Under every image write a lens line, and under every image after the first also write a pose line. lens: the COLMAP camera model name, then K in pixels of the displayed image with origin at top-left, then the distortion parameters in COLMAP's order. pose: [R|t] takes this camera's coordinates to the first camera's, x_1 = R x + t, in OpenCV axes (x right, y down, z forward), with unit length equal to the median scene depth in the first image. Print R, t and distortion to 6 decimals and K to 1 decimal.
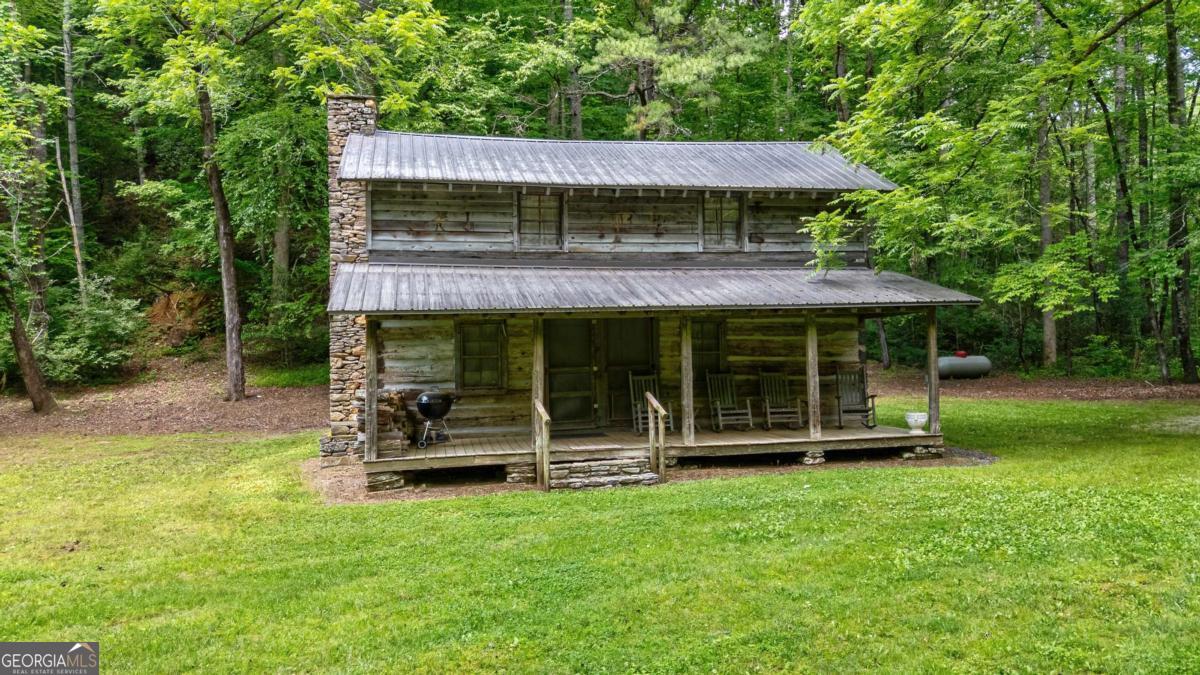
lens RADIAL K [[922.9, 0, 601.0], [0, 922.9, 336.1], [0, 0, 1]] dist [0.095307, -0.011839]
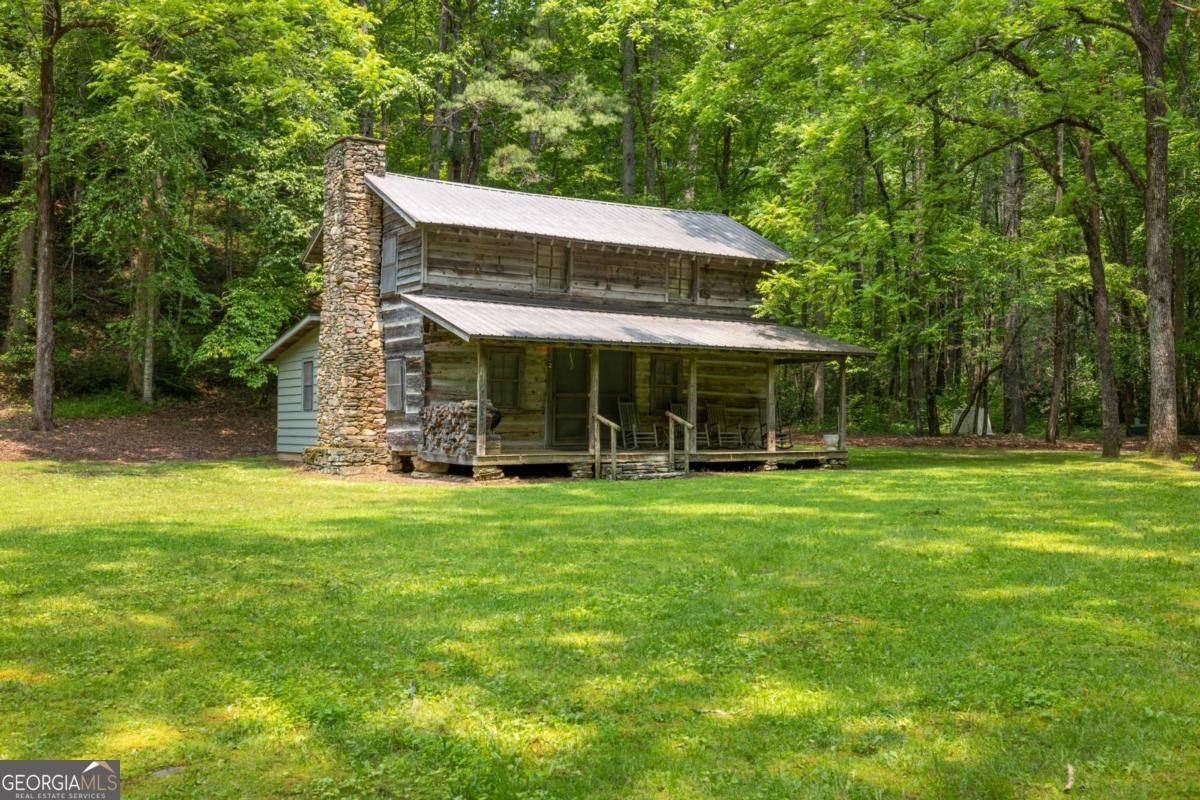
lens RADIAL K [[1197.8, 0, 599.1], [0, 1197.8, 404.4], [0, 0, 1]] dist [0.092293, 0.000000]
pose [[0.931678, 0.033491, 0.361738, -0.534408], [-0.034786, 0.999390, -0.002935, 0.049952], [-0.361616, -0.009849, 0.932275, -0.432470]]
